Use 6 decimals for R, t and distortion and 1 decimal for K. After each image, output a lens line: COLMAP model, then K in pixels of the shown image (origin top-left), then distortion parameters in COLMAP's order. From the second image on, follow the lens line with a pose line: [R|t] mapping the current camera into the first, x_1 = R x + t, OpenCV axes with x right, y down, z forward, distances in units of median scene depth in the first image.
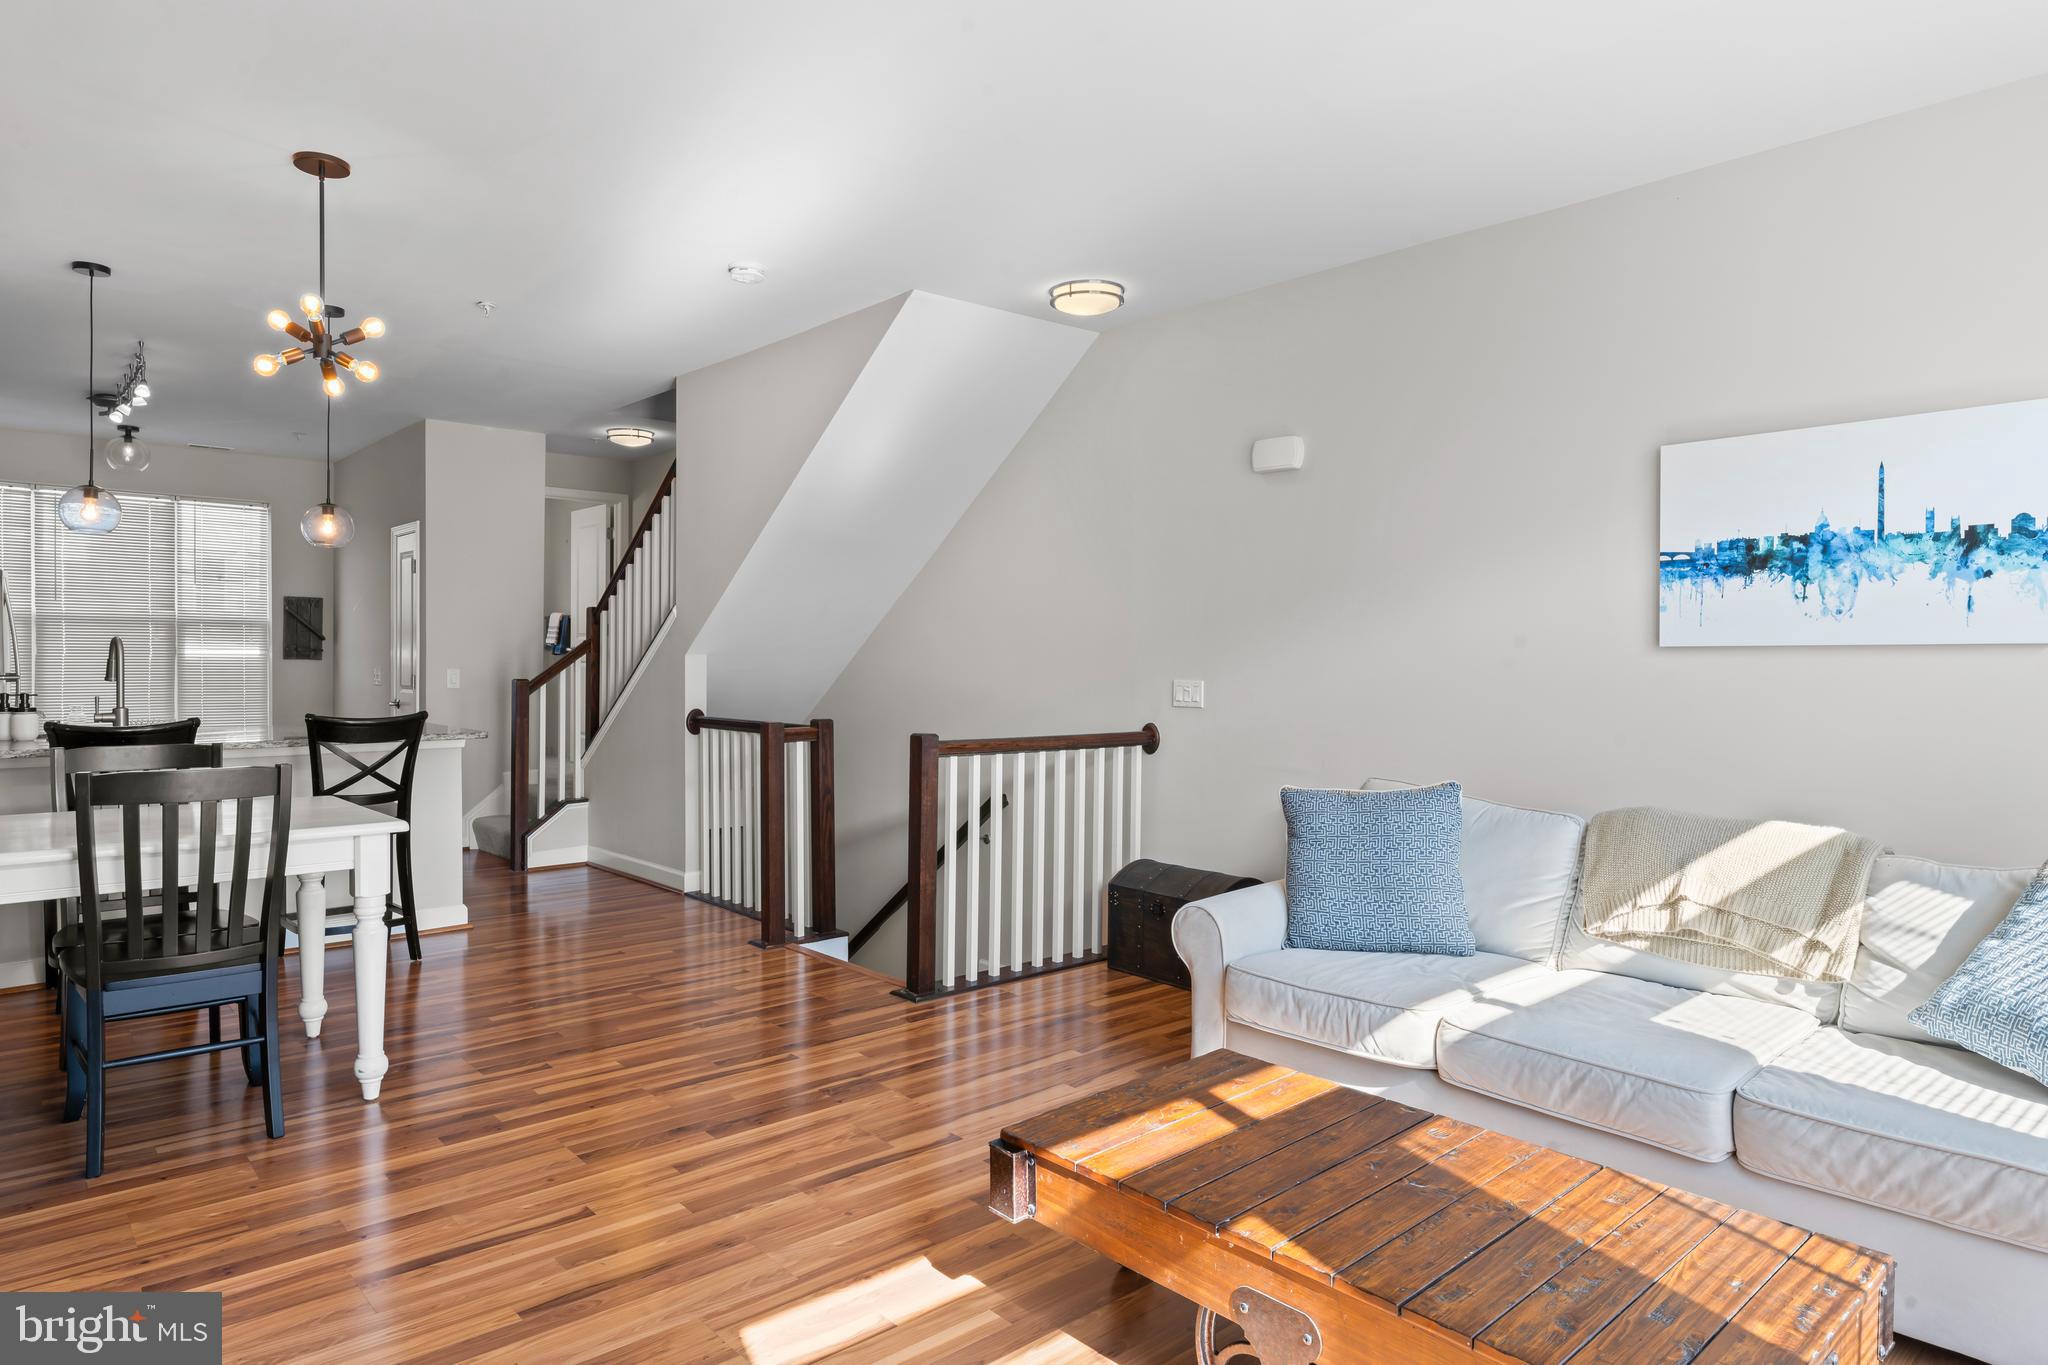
lens RADIAL K [[1185.8, 0, 1024.9], [0, 1185.8, 674.0], [0, 0, 1]] dist [0.032985, 0.000480]
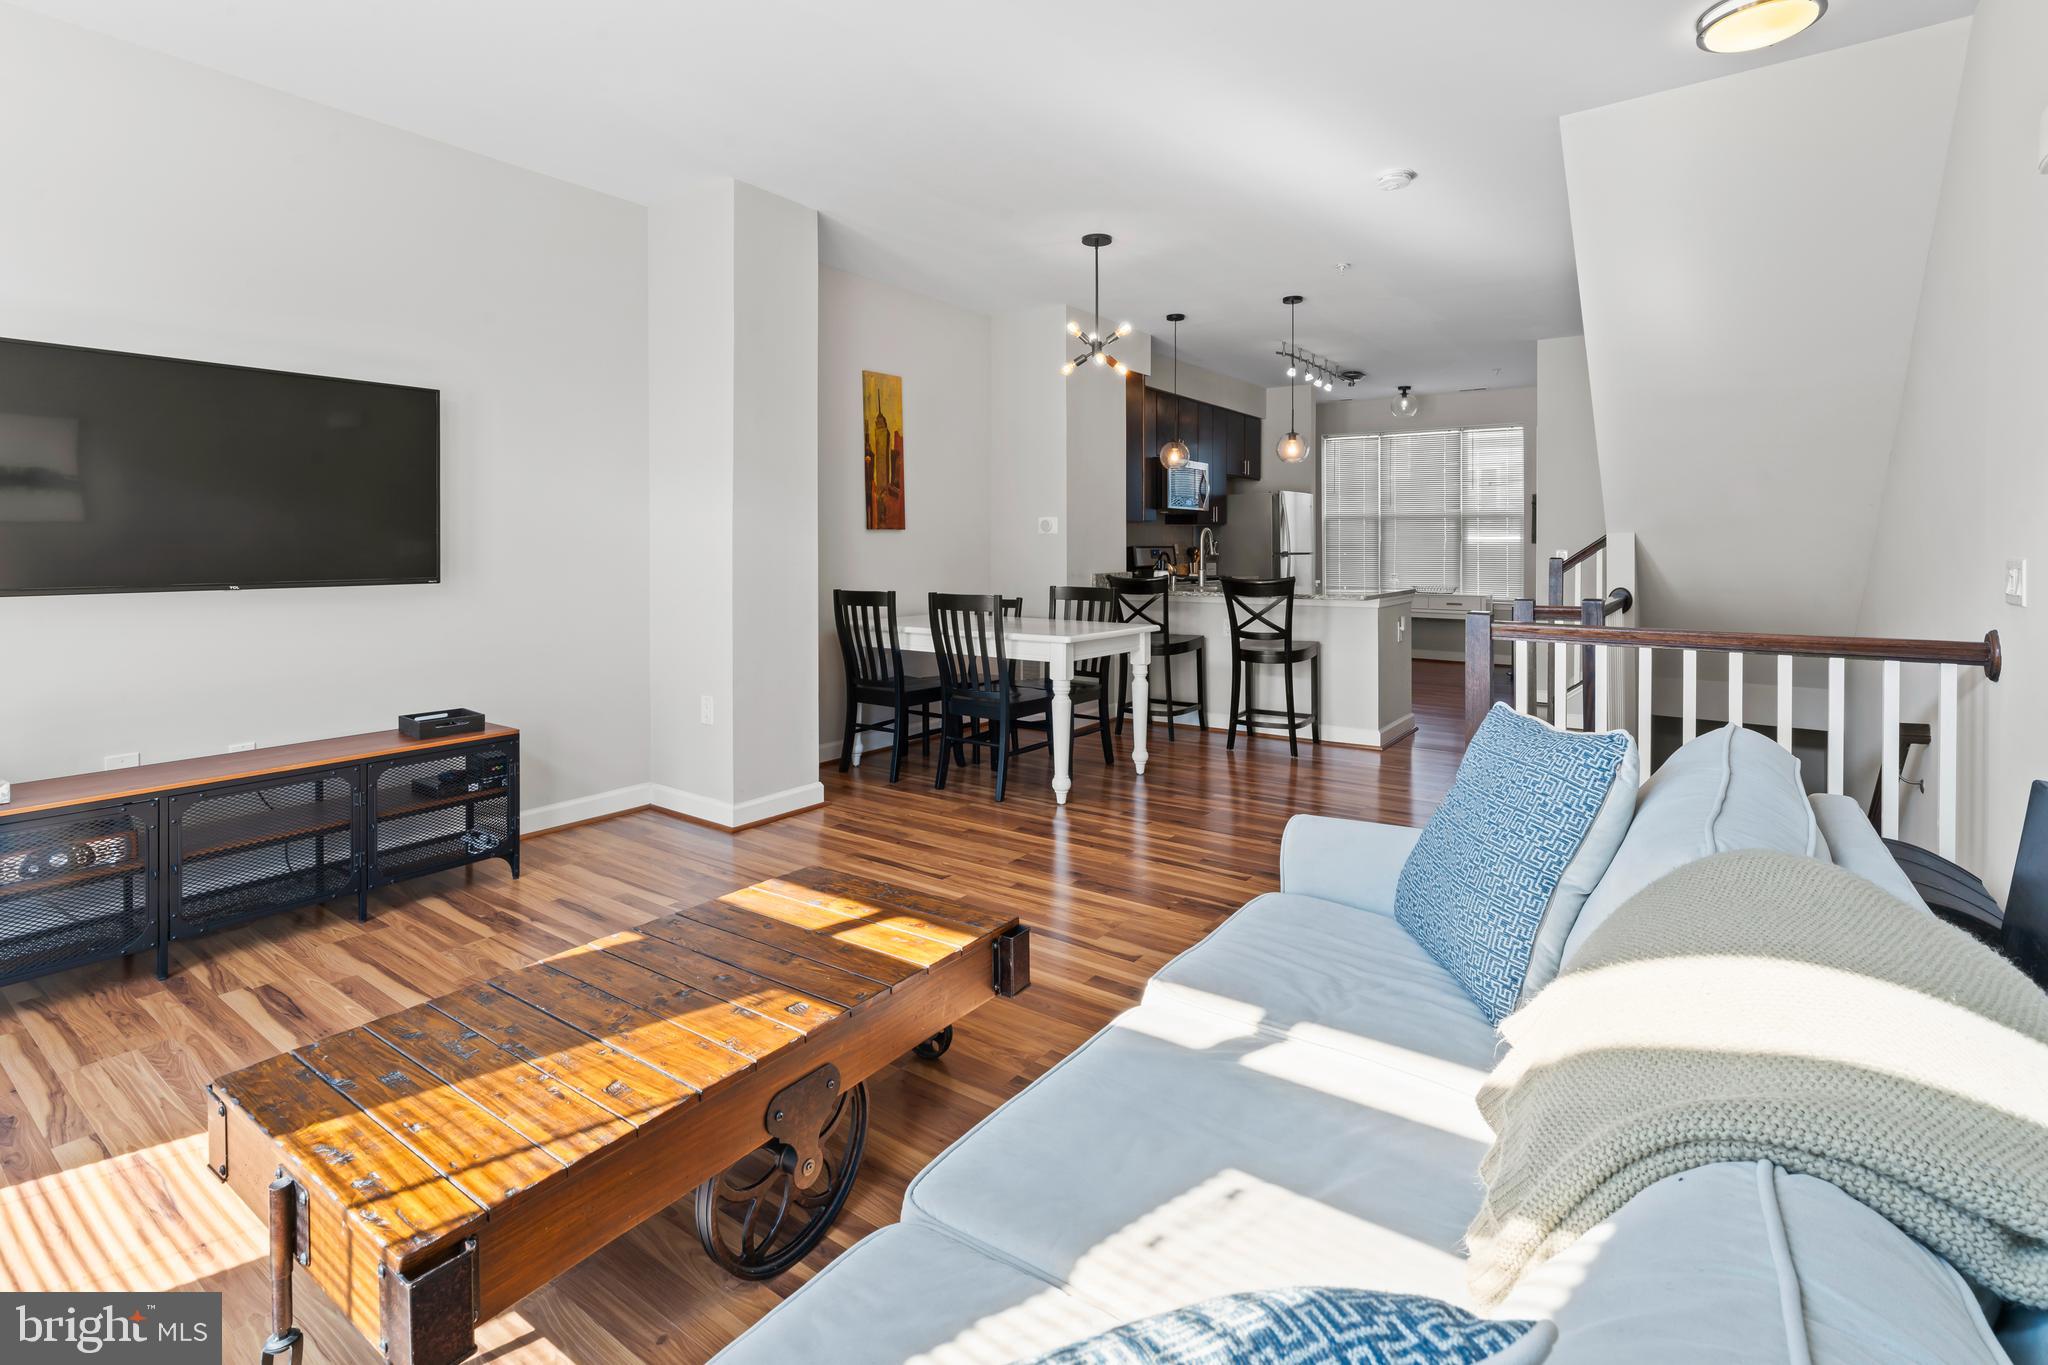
lens RADIAL K [[966.8, 0, 1010.5], [0, 966.8, 554.9], [0, 0, 1]] dist [0.002531, -0.000521]
pose [[0.212194, 0.001701, -0.977226, 0.720724], [-0.008987, 0.999960, -0.000210, 0.014557], [0.977186, 0.008827, 0.212201, 0.640229]]
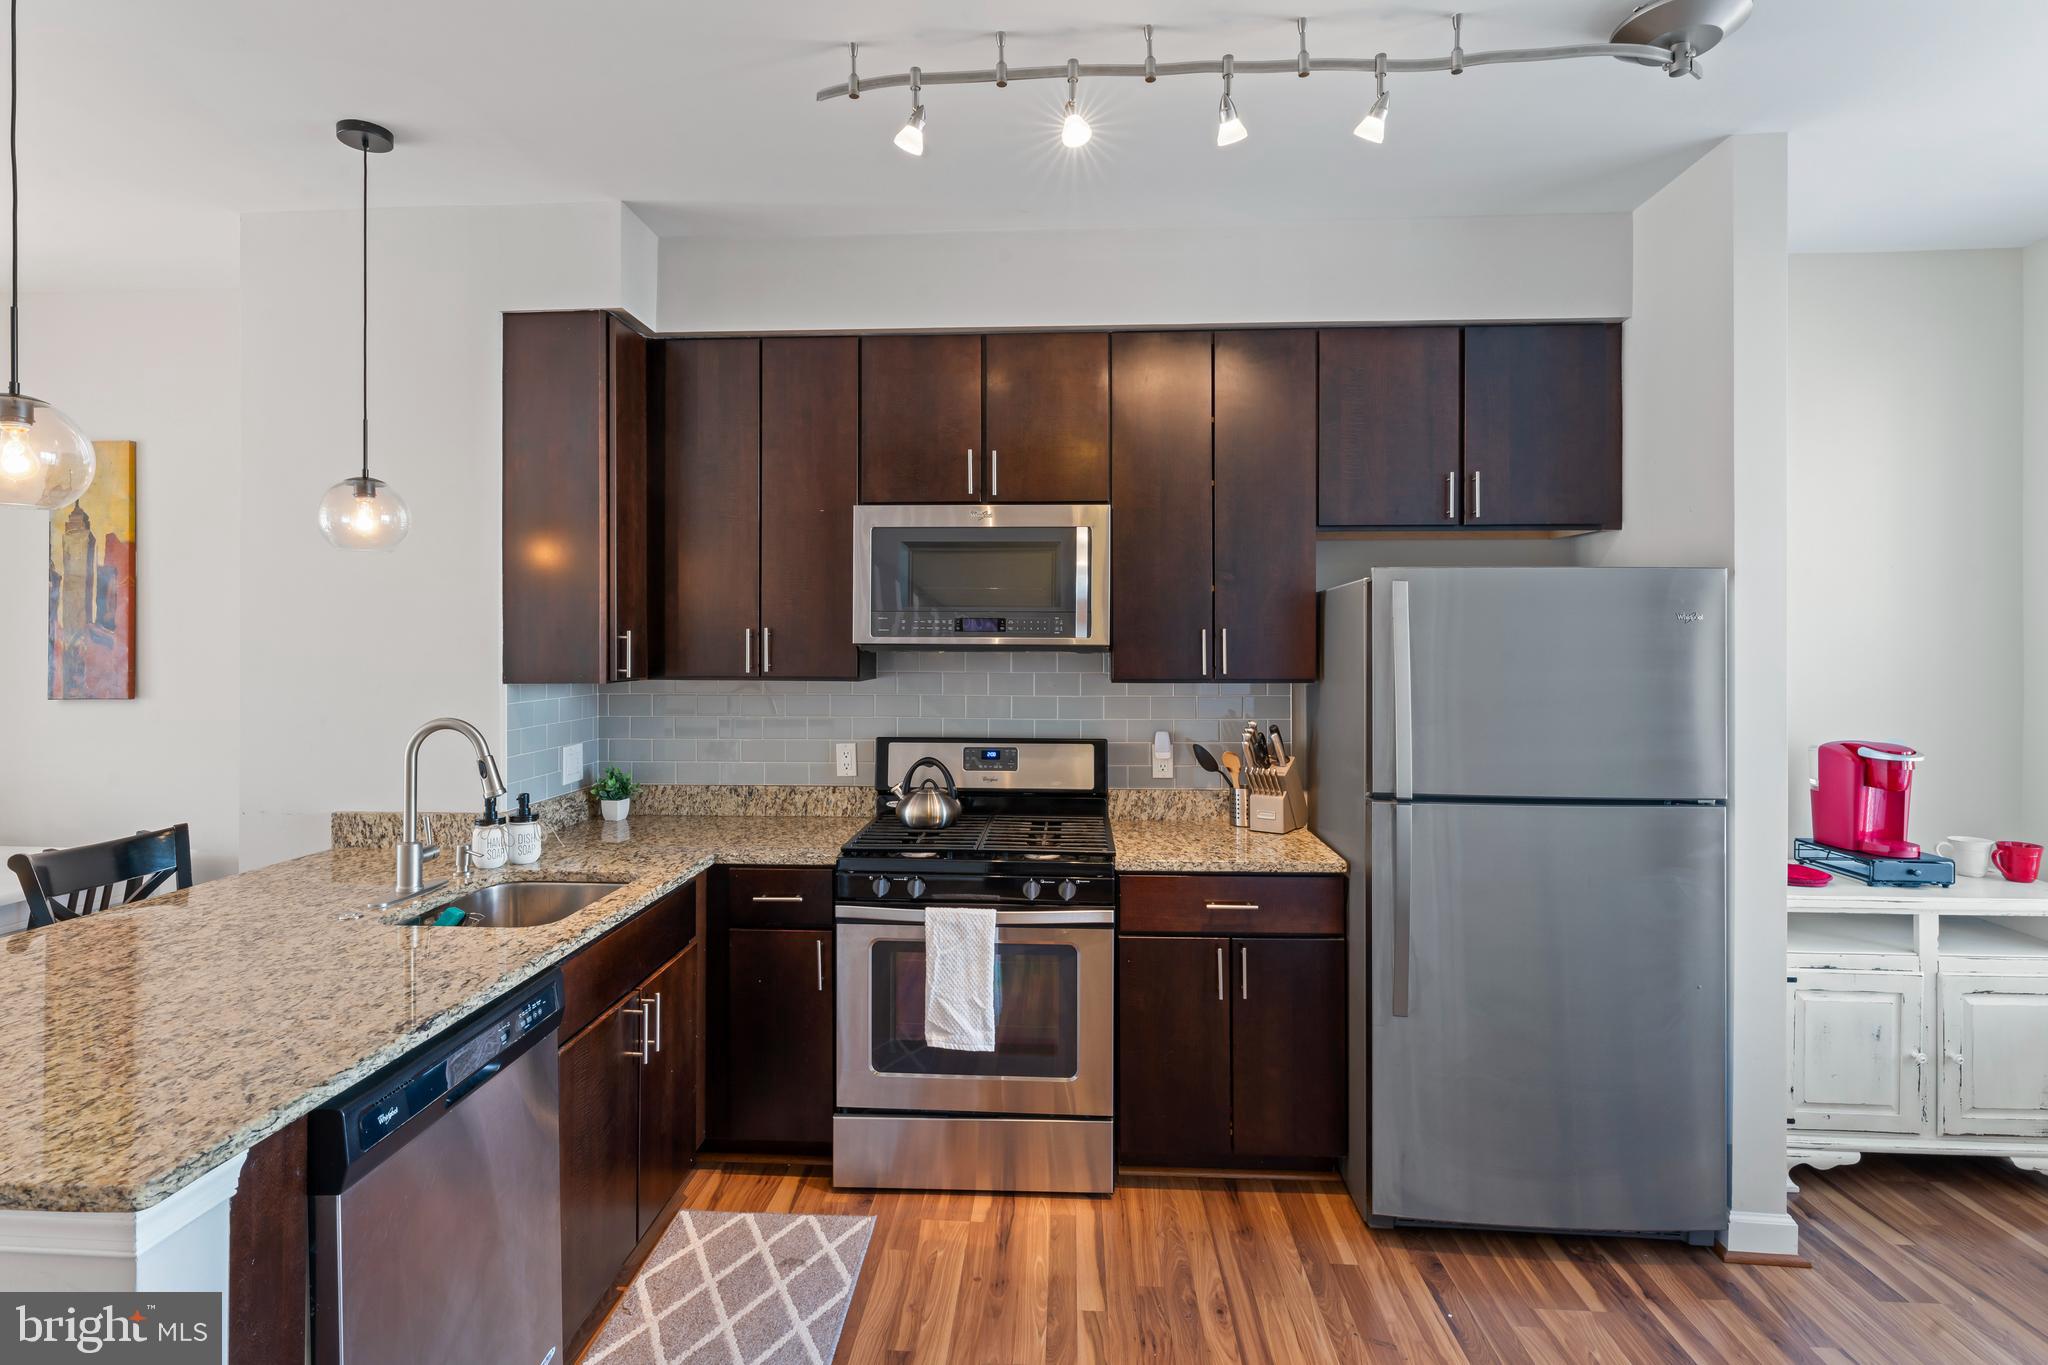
lens RADIAL K [[1033.2, 0, 988.0], [0, 1033.2, 639.0], [0, 0, 1]] dist [0.012540, -0.004134]
pose [[-0.720956, -0.007209, -0.692943, -0.855191], [-0.014688, 0.999880, 0.004880, -0.106870], [0.692825, 0.013696, -0.720975, 2.189235]]
